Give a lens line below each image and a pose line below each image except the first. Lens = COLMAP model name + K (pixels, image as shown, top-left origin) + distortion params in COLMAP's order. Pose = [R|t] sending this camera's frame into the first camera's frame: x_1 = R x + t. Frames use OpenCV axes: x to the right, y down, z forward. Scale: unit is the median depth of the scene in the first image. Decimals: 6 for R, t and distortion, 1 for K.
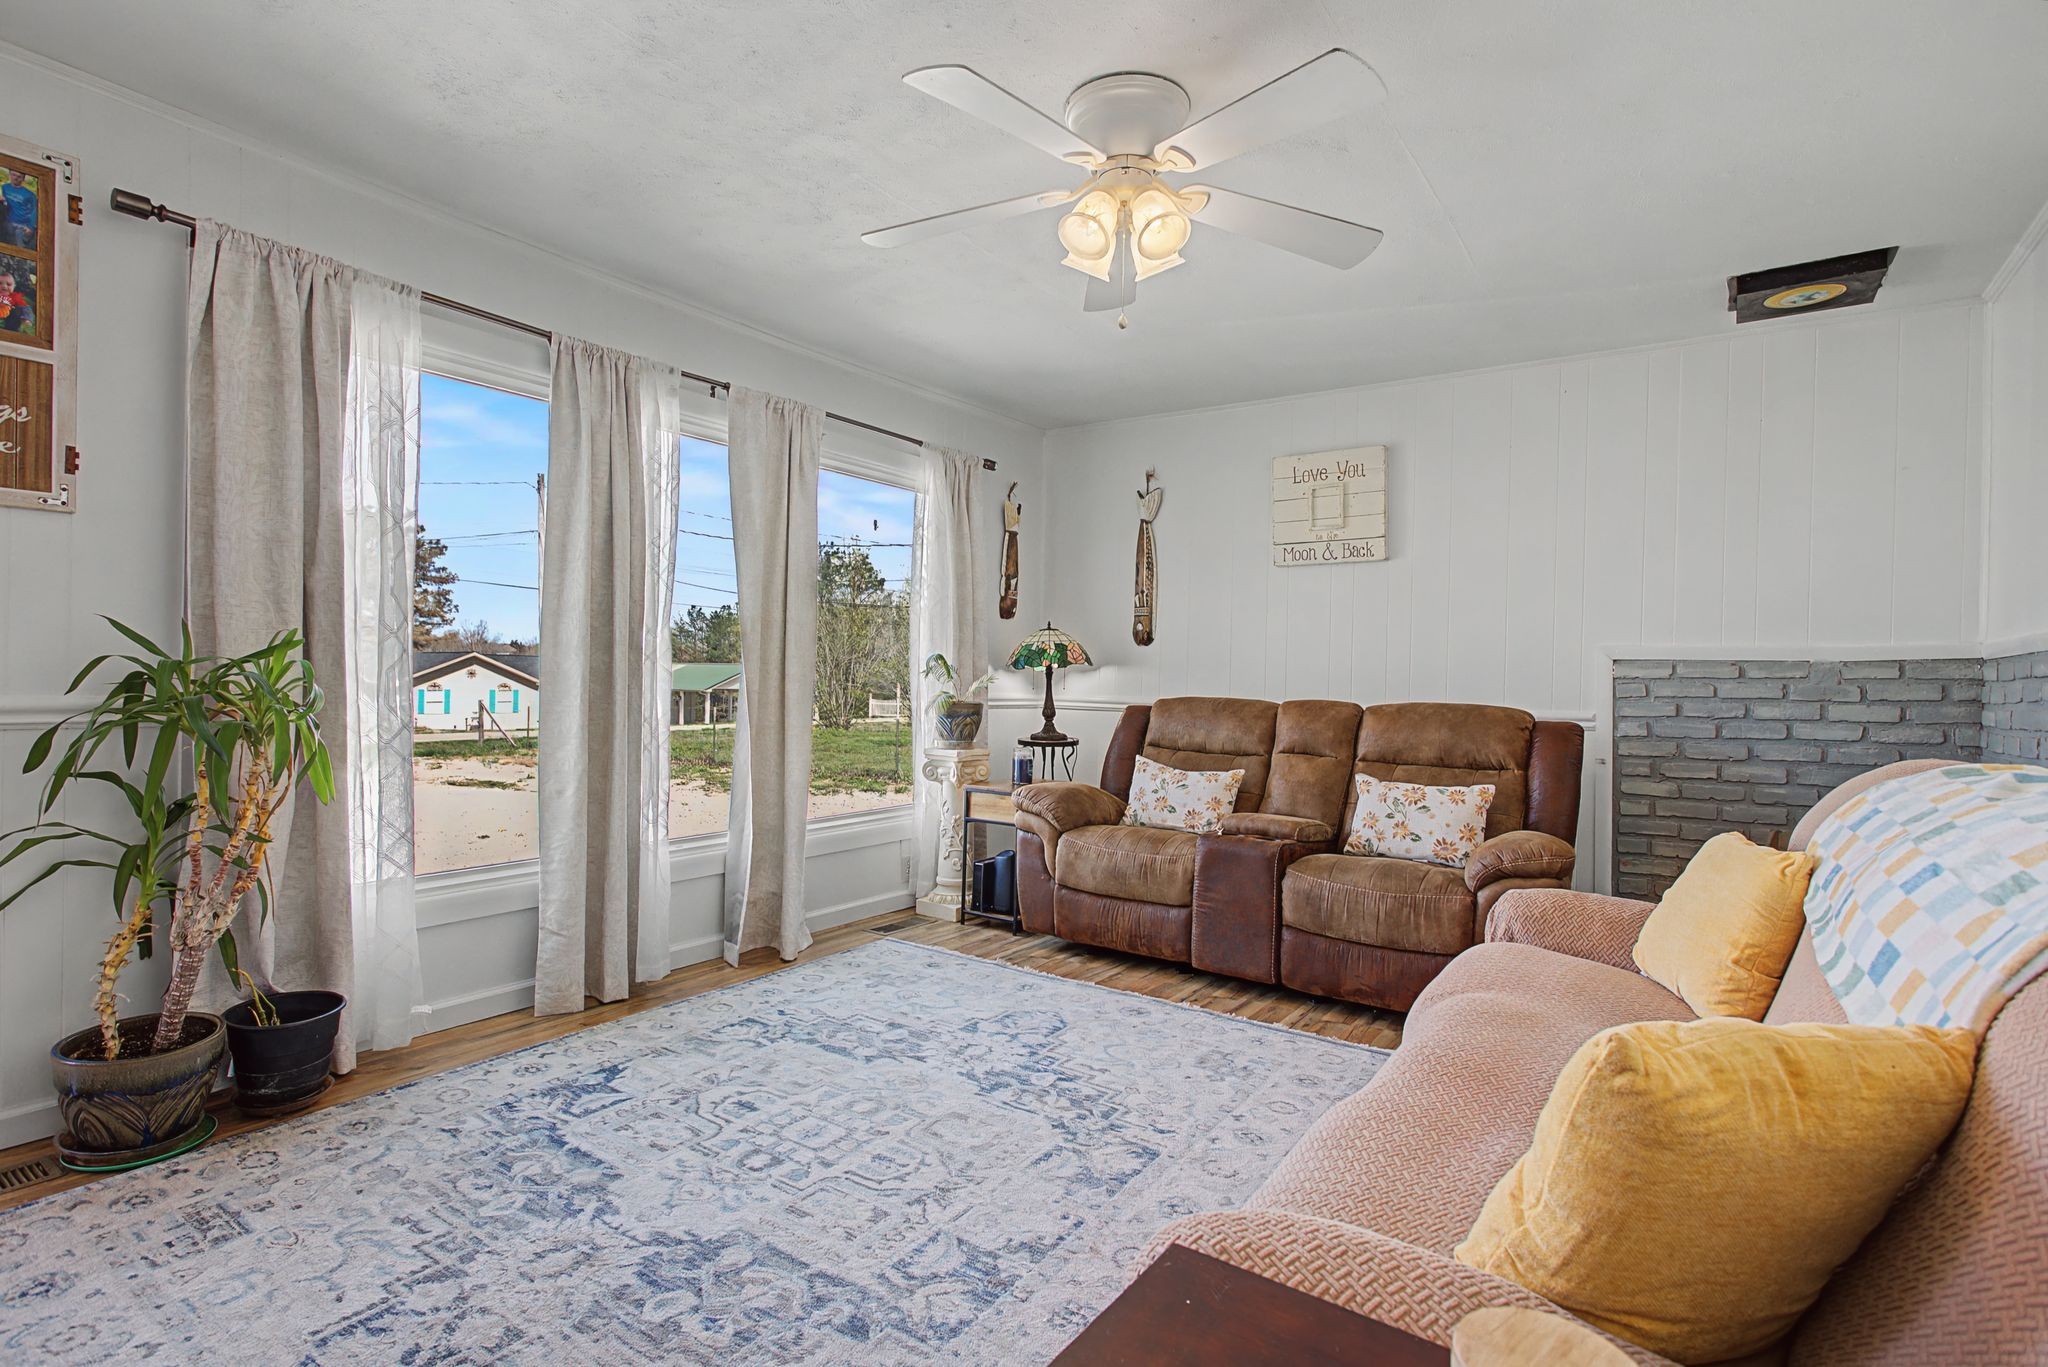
lens RADIAL K [[997.9, 0, 1015.6], [0, 997.9, 687.9], [0, 0, 1]] dist [-0.013550, 0.005219]
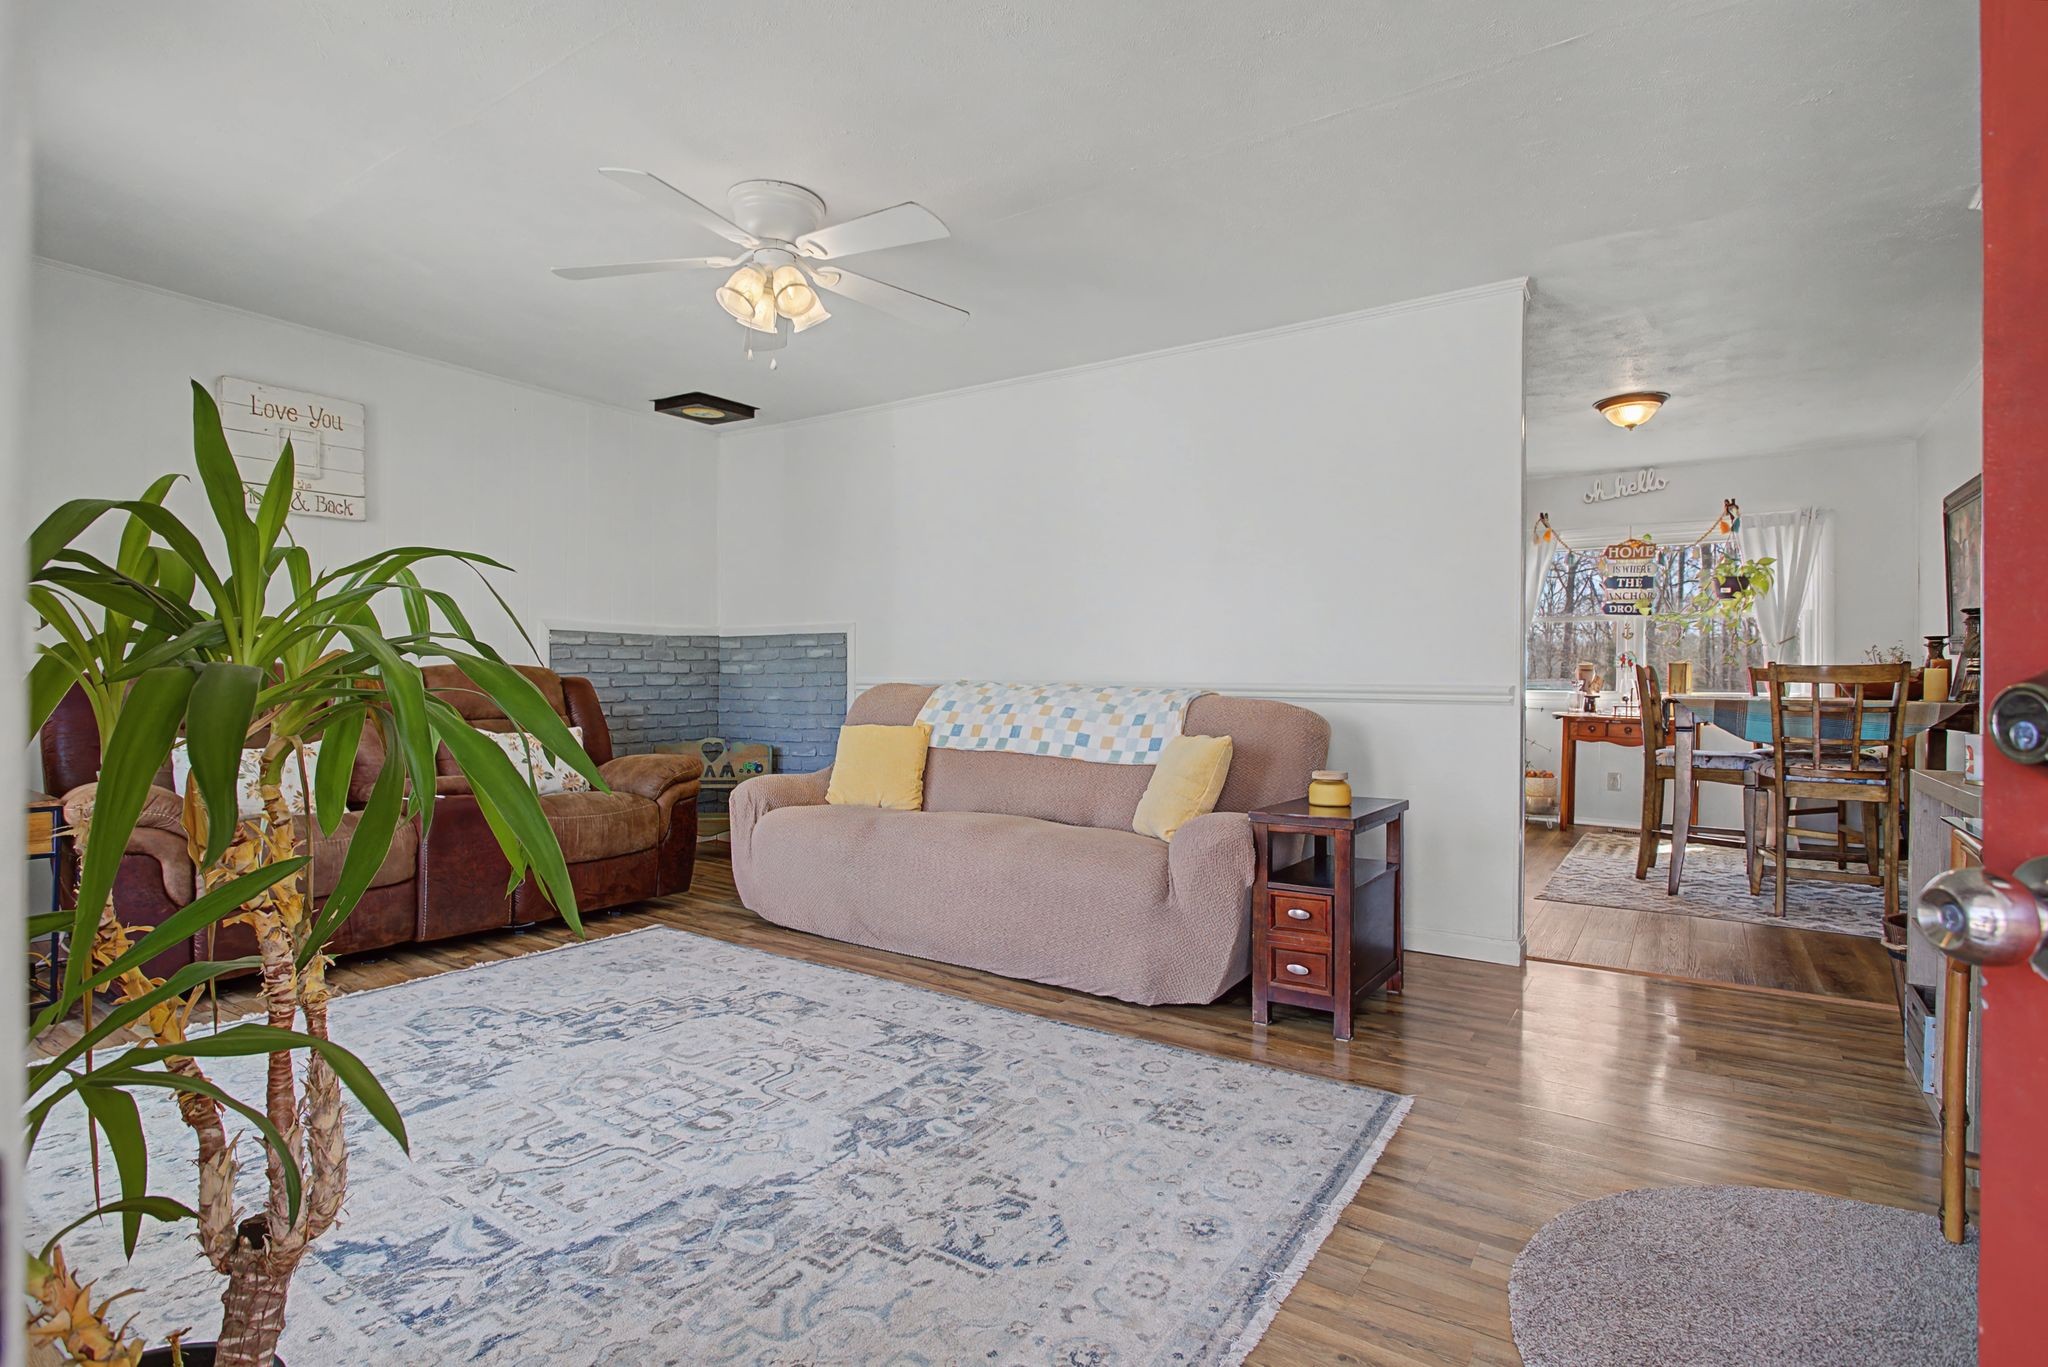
lens RADIAL K [[997.9, 0, 1022.6], [0, 997.9, 676.5], [0, 0, 1]] dist [-0.013550, 0.005219]
pose [[-0.012817, -0.017914, 0.999757, -0.831446], [0.000813, 0.999839, 0.017926, 0.011814], [-0.999918, 0.001043, -0.012800, 0.472219]]
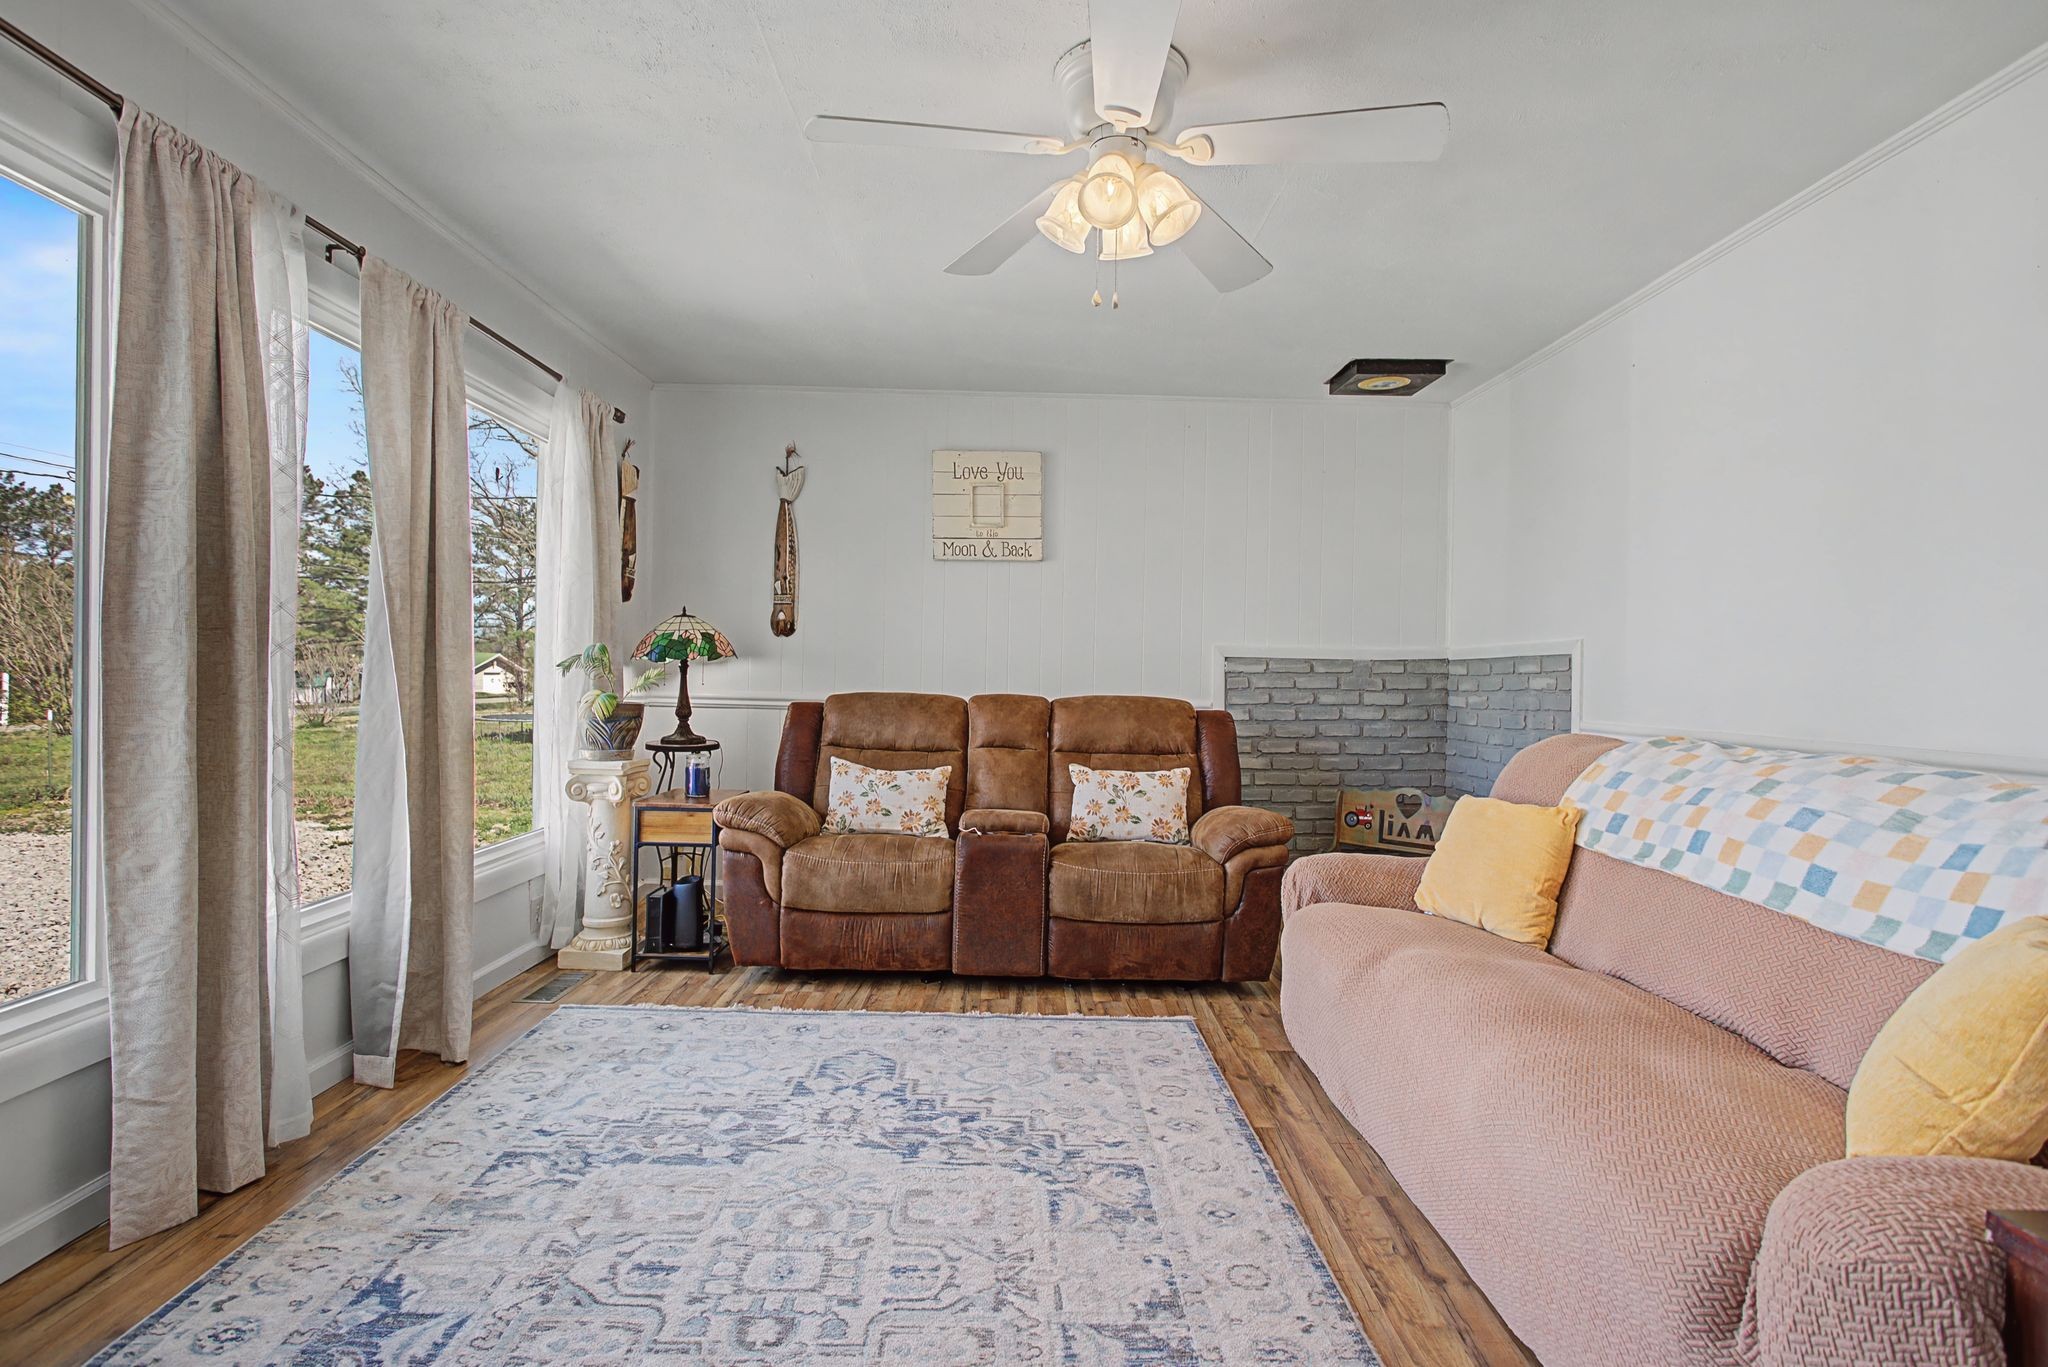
lens RADIAL K [[997.9, 0, 1017.6], [0, 997.9, 689.4], [0, 0, 1]] dist [-0.013550, 0.005219]
pose [[0.814690, -0.012417, 0.579763, -0.354905], [0.003830, 0.999864, 0.016033, -0.011418], [-0.579883, -0.010842, 0.814627, 0.193457]]
